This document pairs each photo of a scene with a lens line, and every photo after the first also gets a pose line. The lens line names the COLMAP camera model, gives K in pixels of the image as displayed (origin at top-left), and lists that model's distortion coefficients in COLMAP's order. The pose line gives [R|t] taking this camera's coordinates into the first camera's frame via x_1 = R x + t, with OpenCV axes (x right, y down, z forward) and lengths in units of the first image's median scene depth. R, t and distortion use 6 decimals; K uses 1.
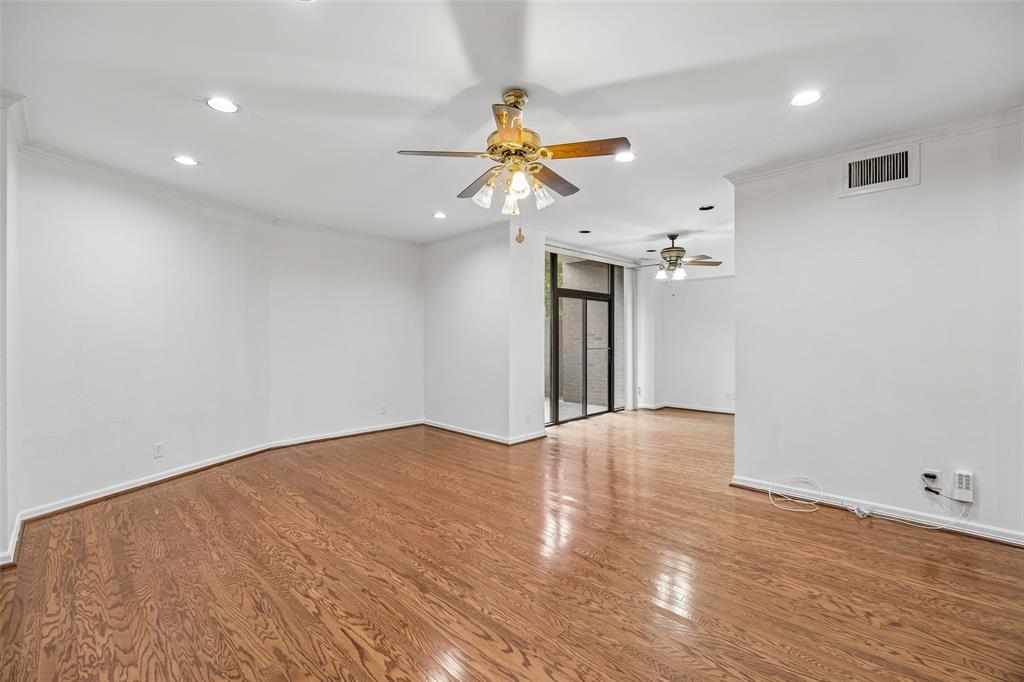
lens RADIAL K [[446.9, 0, 520.5], [0, 446.9, 335.2], [0, 0, 1]] dist [-0.002042, -0.000034]
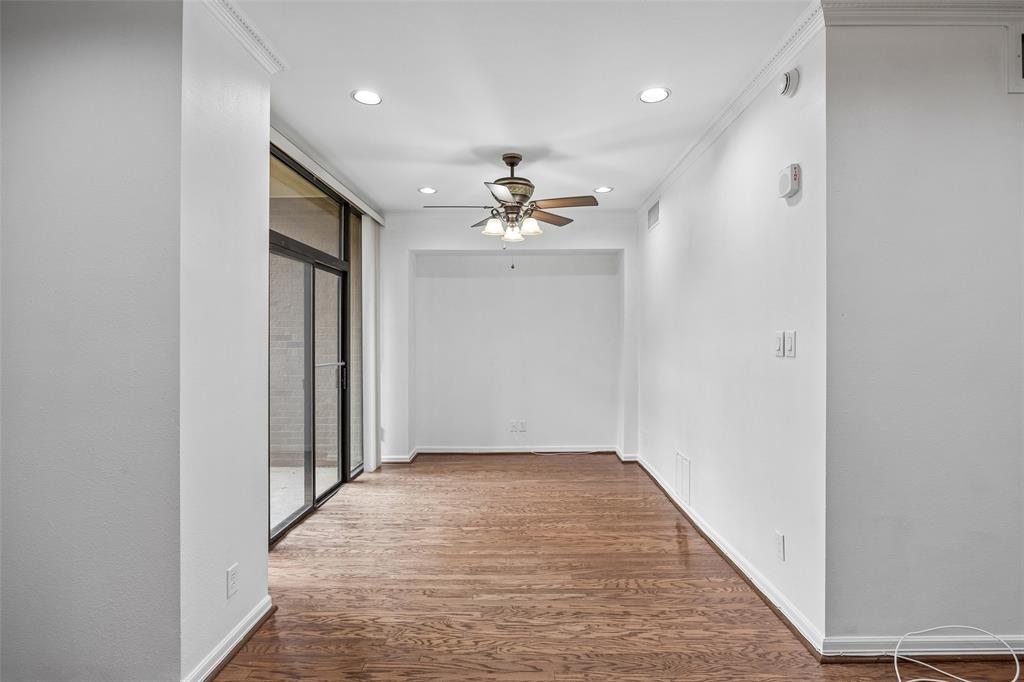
lens RADIAL K [[536.1, 0, 512.0], [0, 536.1, 341.0], [0, 0, 1]] dist [-0.003743, -0.000478]
pose [[0.749194, -0.003422, 0.662341, -0.149626], [-0.002773, 0.999962, 0.008304, -0.005717], [-0.662344, -0.008058, 0.749156, 0.807680]]
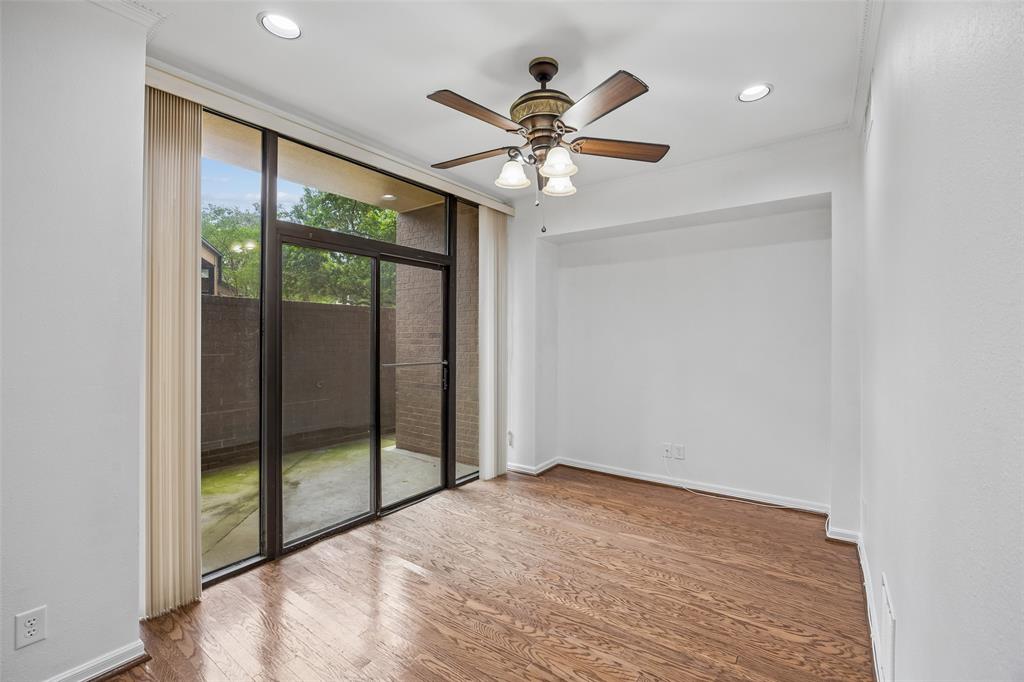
lens RADIAL K [[450.1, 0, 493.8], [0, 450.1, 335.9], [0, 0, 1]] dist [-0.005719, -0.000080]
pose [[0.994690, 0.003224, 0.102868, 0.420542], [-0.003764, 0.999980, 0.005056, -0.006269], [-0.102850, -0.005416, 0.994682, 1.017482]]
